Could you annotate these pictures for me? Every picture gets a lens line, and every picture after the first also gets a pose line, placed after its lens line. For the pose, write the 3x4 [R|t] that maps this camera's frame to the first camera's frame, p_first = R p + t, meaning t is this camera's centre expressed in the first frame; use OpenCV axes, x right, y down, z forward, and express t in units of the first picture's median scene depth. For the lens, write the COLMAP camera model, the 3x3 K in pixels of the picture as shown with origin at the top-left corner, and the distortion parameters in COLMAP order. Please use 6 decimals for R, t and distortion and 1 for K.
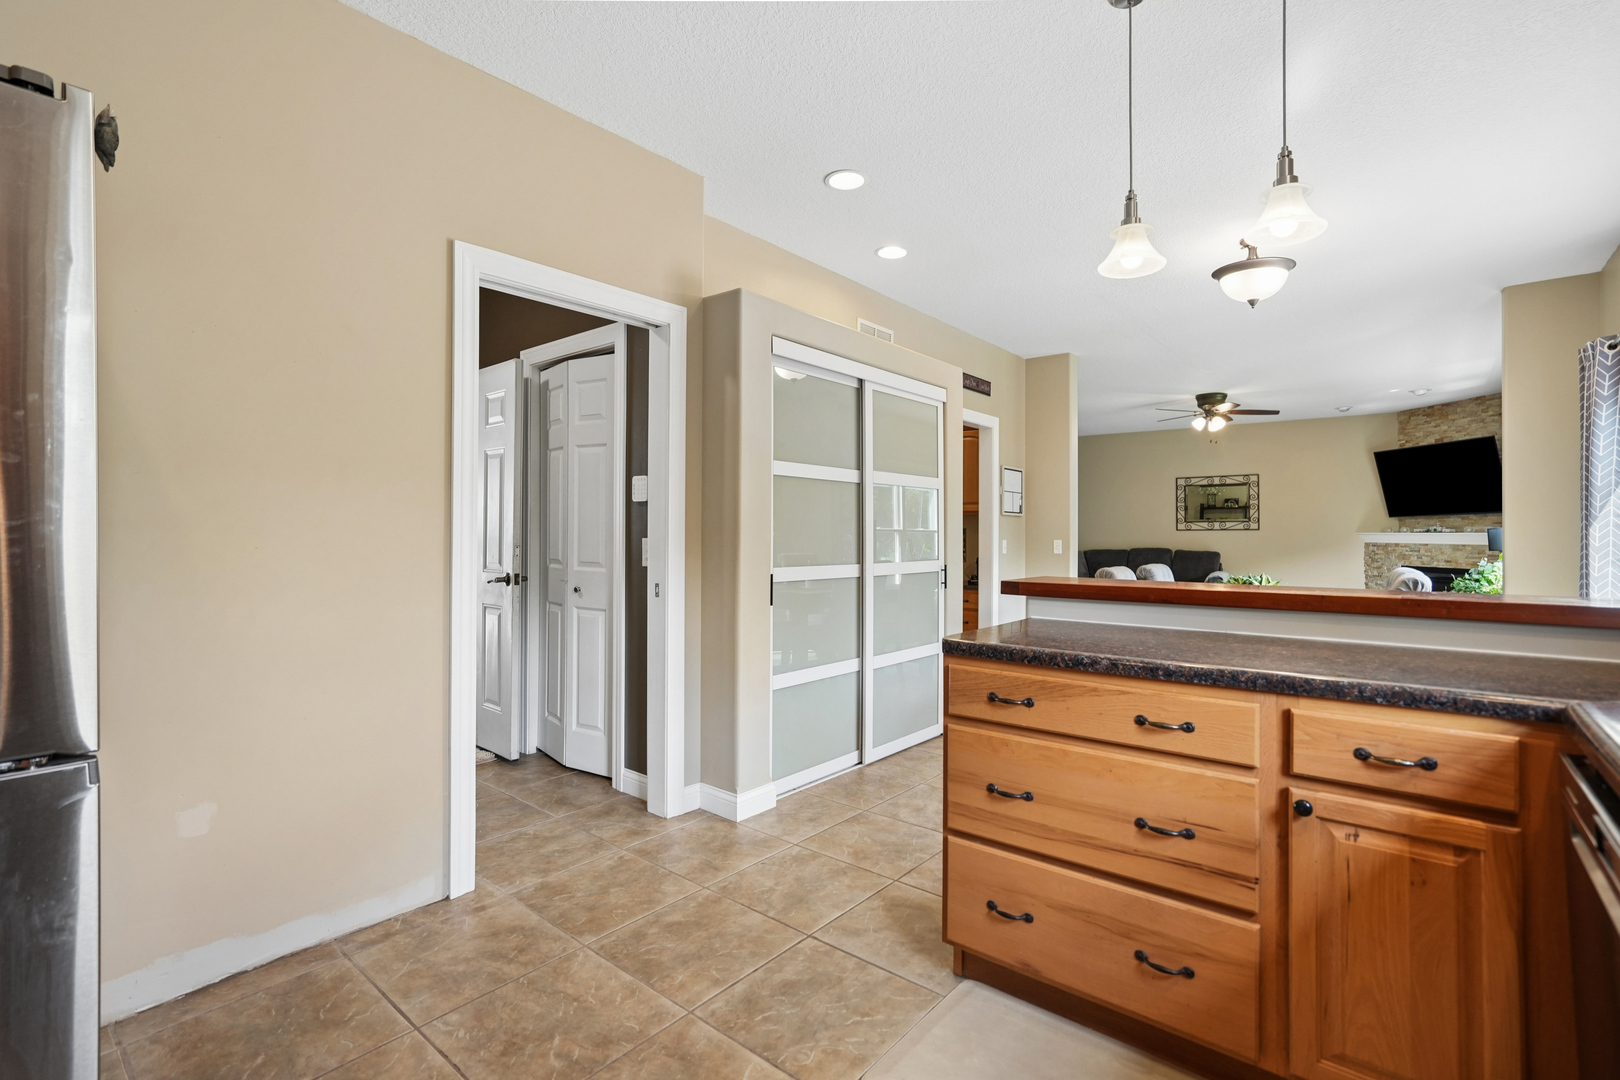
lens RADIAL K [[752.1, 0, 804.4], [0, 752.1, 523.0], [0, 0, 1]] dist [-0.003625, 0.000386]
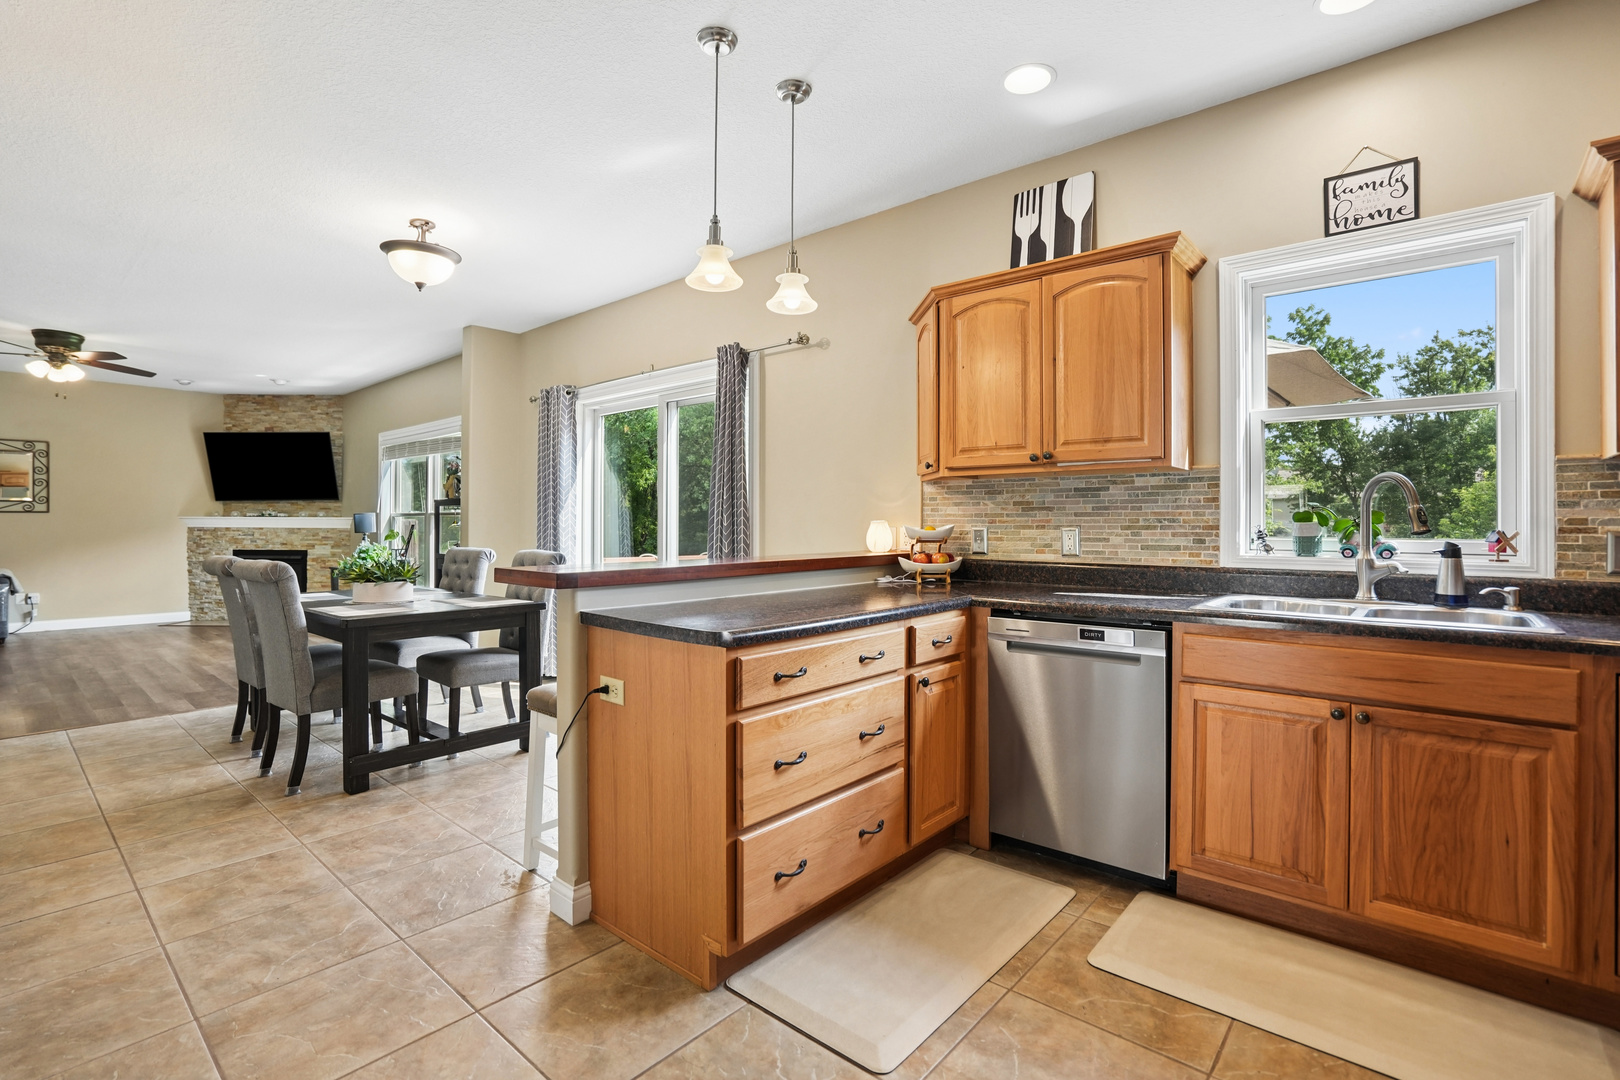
lens RADIAL K [[752.1, 0, 804.4], [0, 752.1, 523.0], [0, 0, 1]] dist [-0.003625, 0.000386]
pose [[0.031904, -0.006047, 0.999473, -0.212813], [-0.015696, 0.999855, 0.006550, 0.003266], [-0.999368, -0.015896, 0.031805, 0.253588]]
